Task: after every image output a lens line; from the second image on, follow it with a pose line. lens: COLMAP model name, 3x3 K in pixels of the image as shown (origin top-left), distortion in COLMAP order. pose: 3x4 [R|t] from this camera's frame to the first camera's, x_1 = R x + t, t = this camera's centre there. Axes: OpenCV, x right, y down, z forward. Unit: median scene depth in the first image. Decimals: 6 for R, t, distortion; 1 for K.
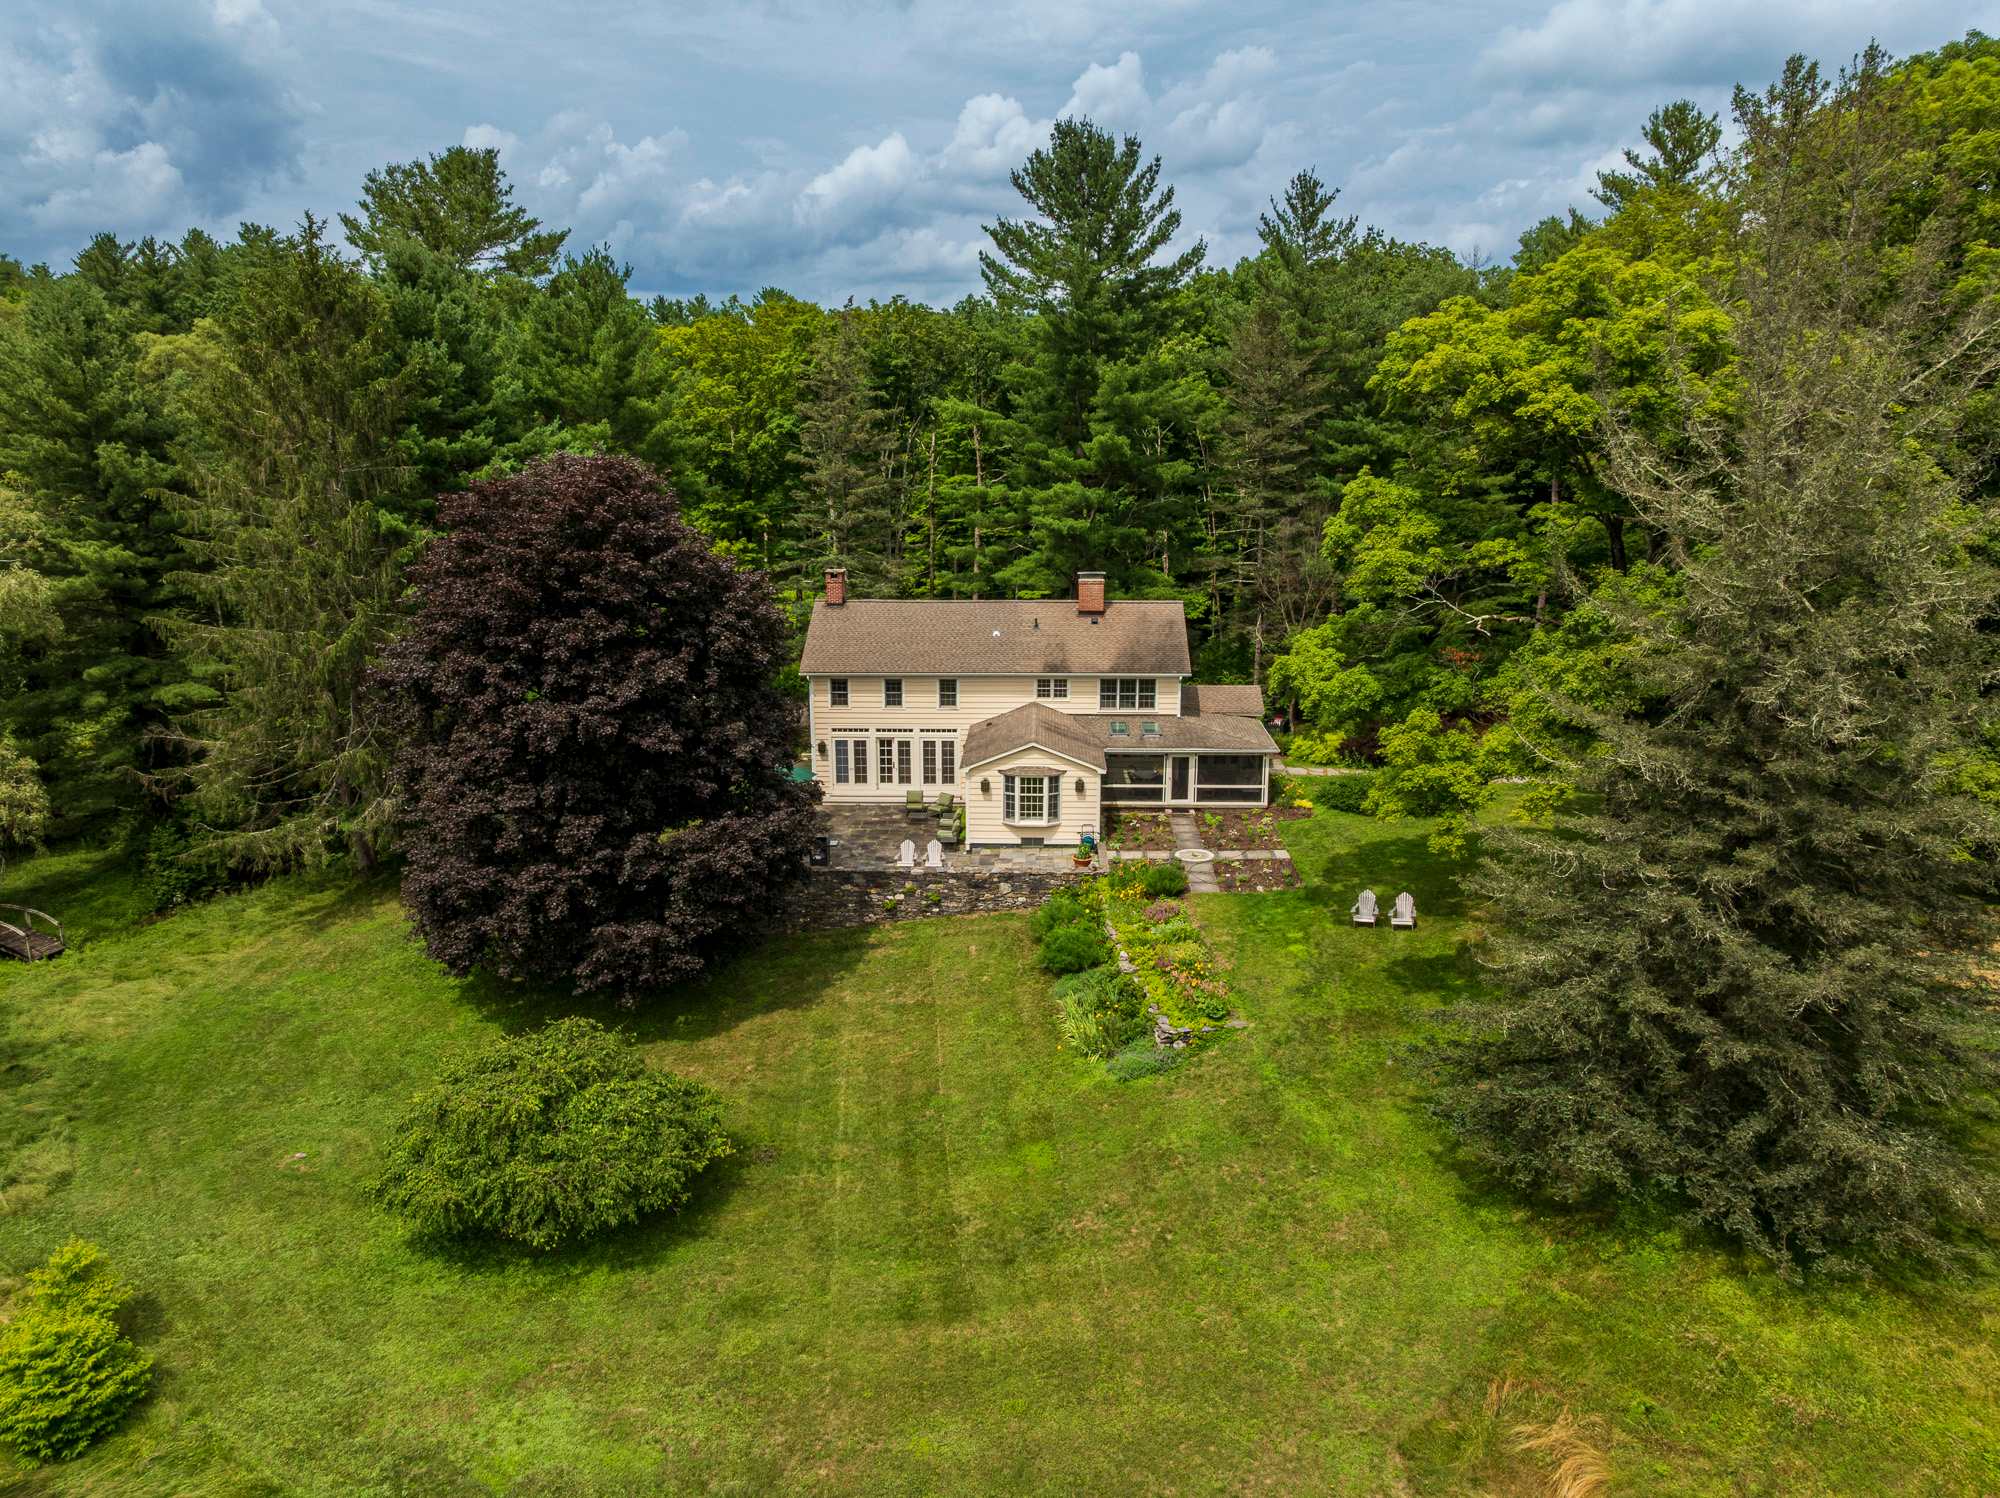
lens RADIAL K [[1430.3, 0, 1000.0], [0, 1430.3, 749.0], [0, 0, 1]] dist [-0.051046, 0.001781]
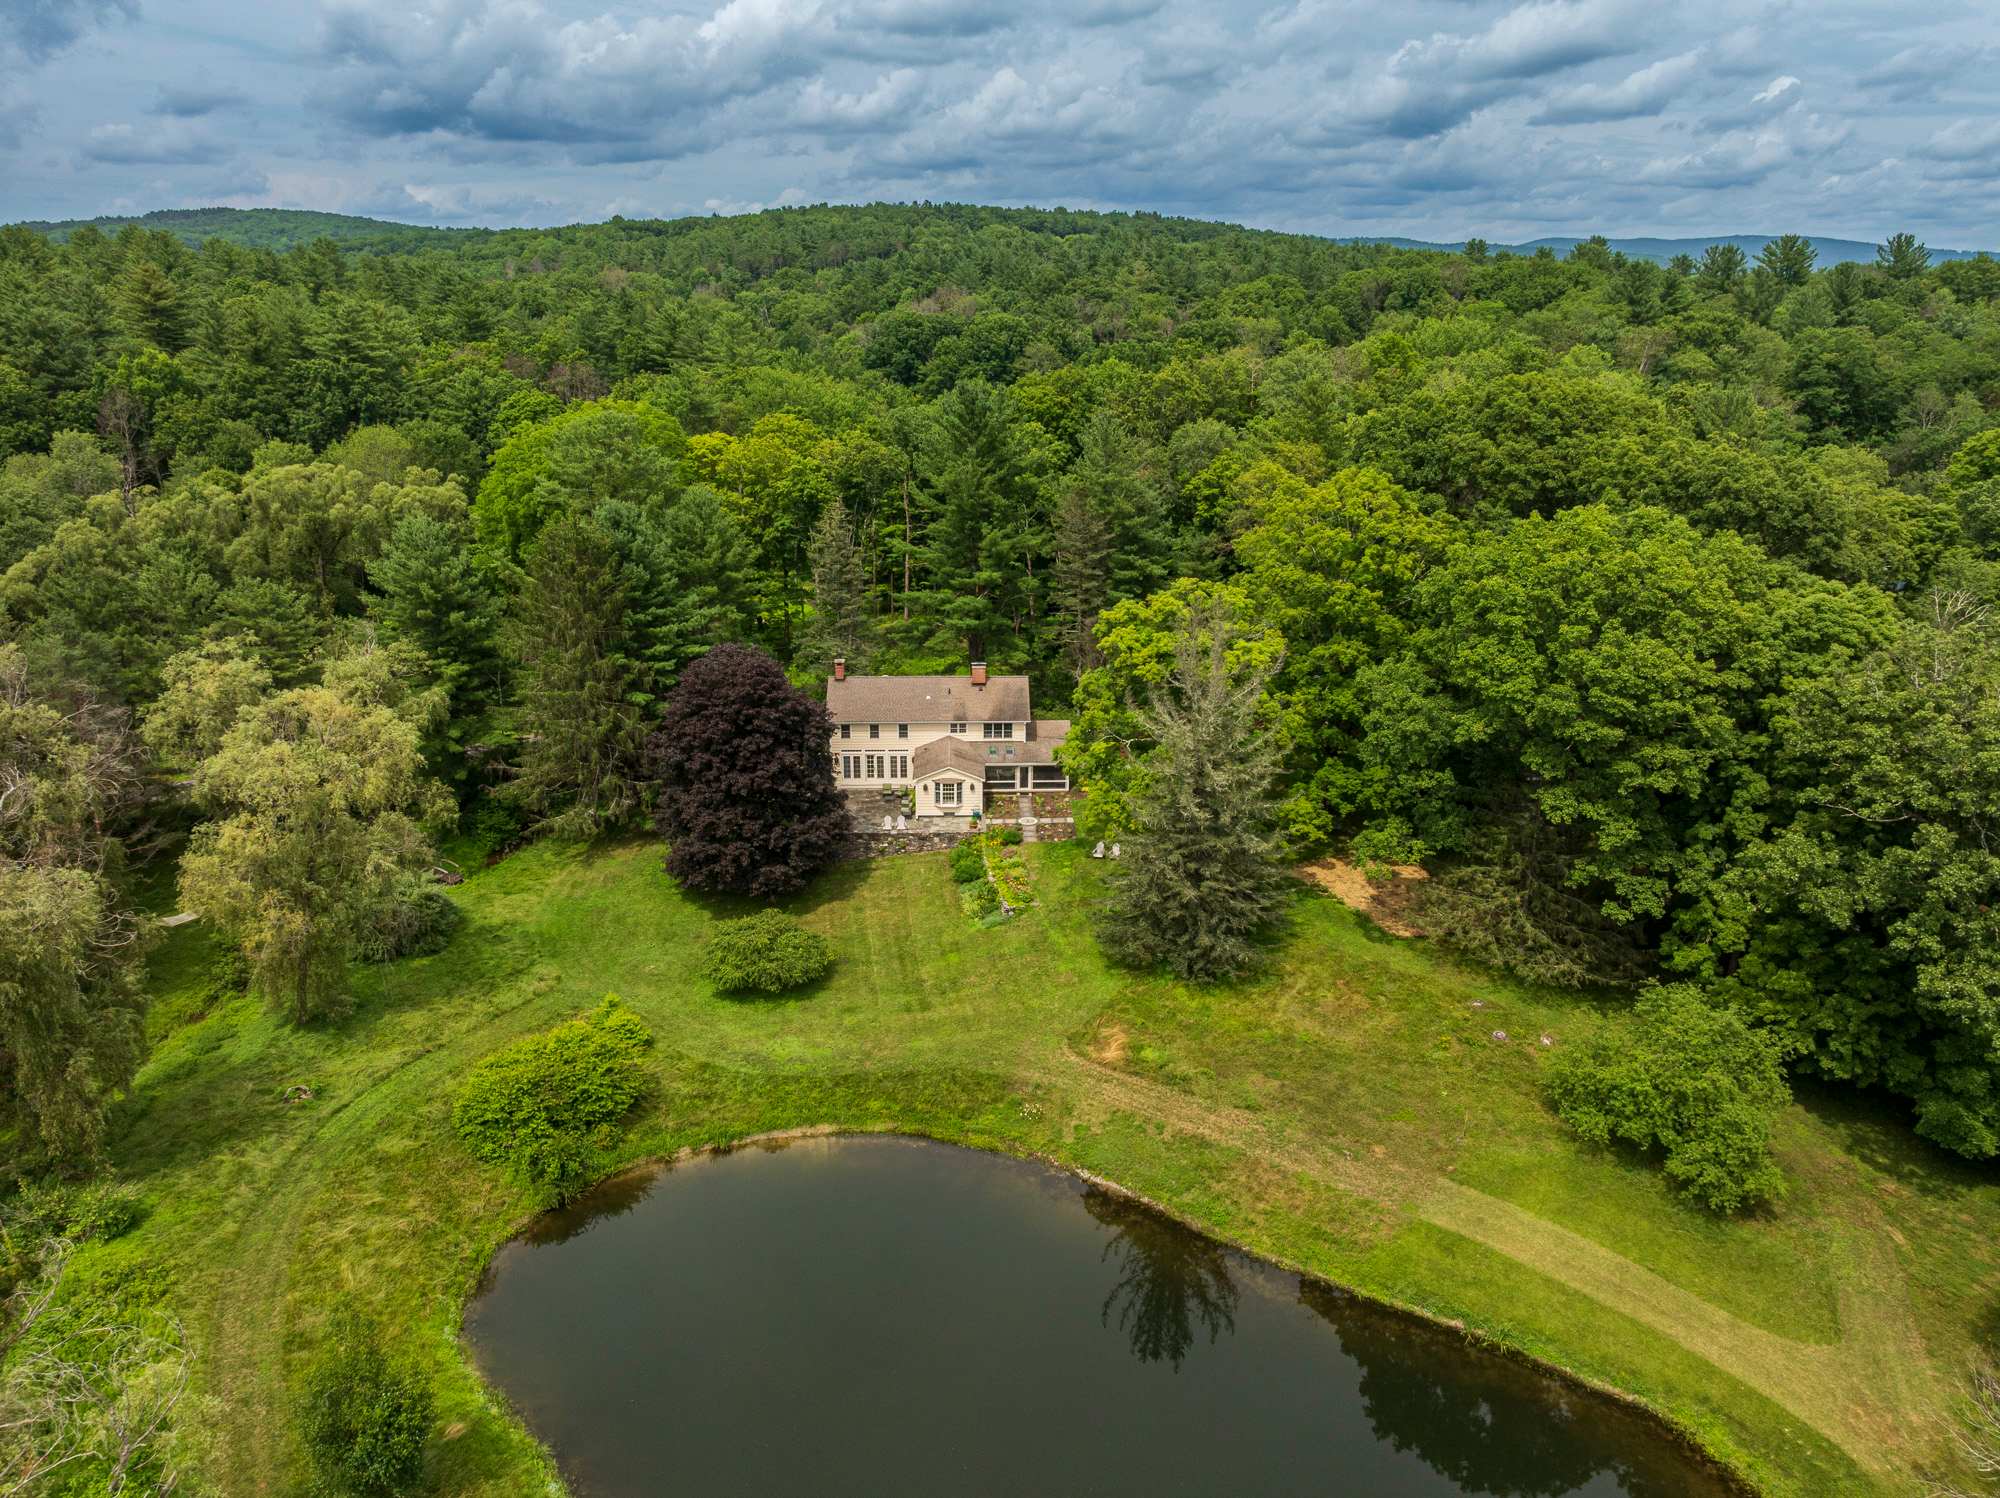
lens RADIAL K [[1430.3, 0, 1000.0], [0, 1430.3, 749.0], [0, 0, 1]] dist [-0.051046, 0.001781]
pose [[0.998092, -0.015730, 0.059706, -0.024872], [0.010109, 0.995586, 0.093305, -0.216200], [-0.060910, -0.092524, 0.993846, -1.010024]]
